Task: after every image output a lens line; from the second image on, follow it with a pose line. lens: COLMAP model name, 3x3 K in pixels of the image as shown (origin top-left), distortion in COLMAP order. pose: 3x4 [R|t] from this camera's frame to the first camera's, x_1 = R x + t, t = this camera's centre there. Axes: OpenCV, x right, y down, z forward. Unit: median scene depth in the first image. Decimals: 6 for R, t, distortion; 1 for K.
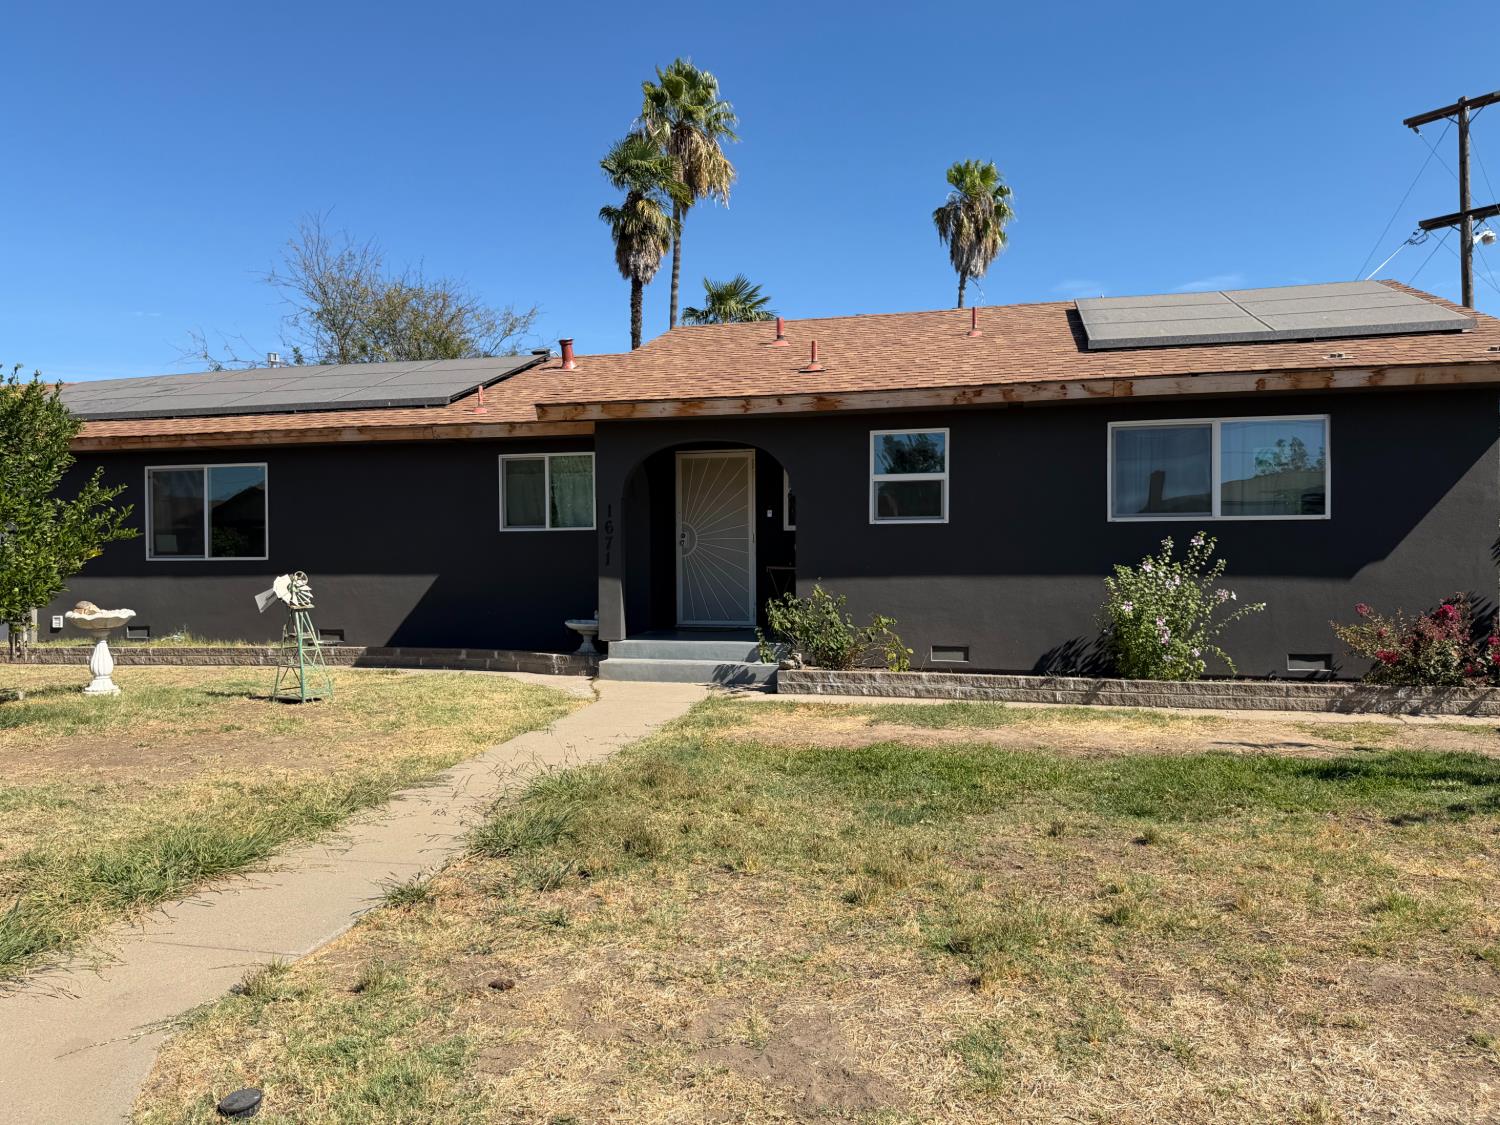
lens RADIAL K [[1037.2, 0, 761.7], [0, 1037.2, 574.1], [0, 0, 1]] dist [0.071245, -0.001870]
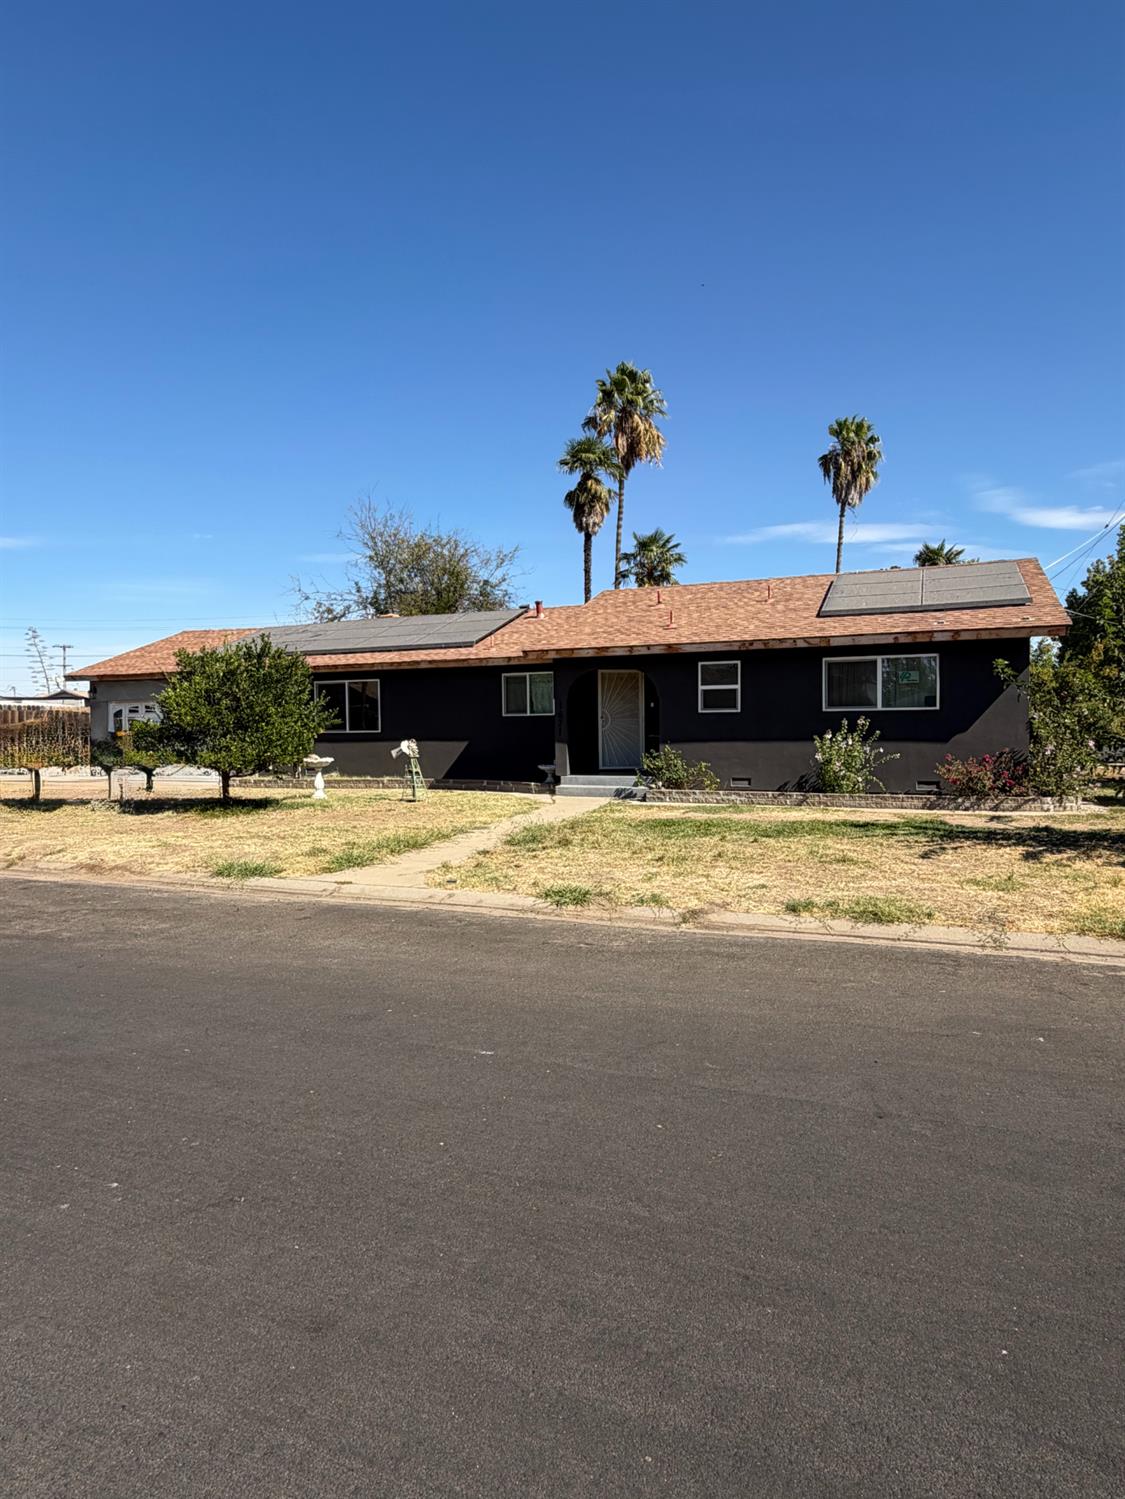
lens RADIAL K [[874.5, 0, 560.8], [0, 874.5, 745.3], [0, 0, 1]] dist [-0.000038, 0.000071]
pose [[0.986683, -0.002189, -0.162640, 0.111631], [0.003601, 0.999958, 0.008384, -0.003183], [0.162615, -0.008858, 0.986650, -0.565155]]
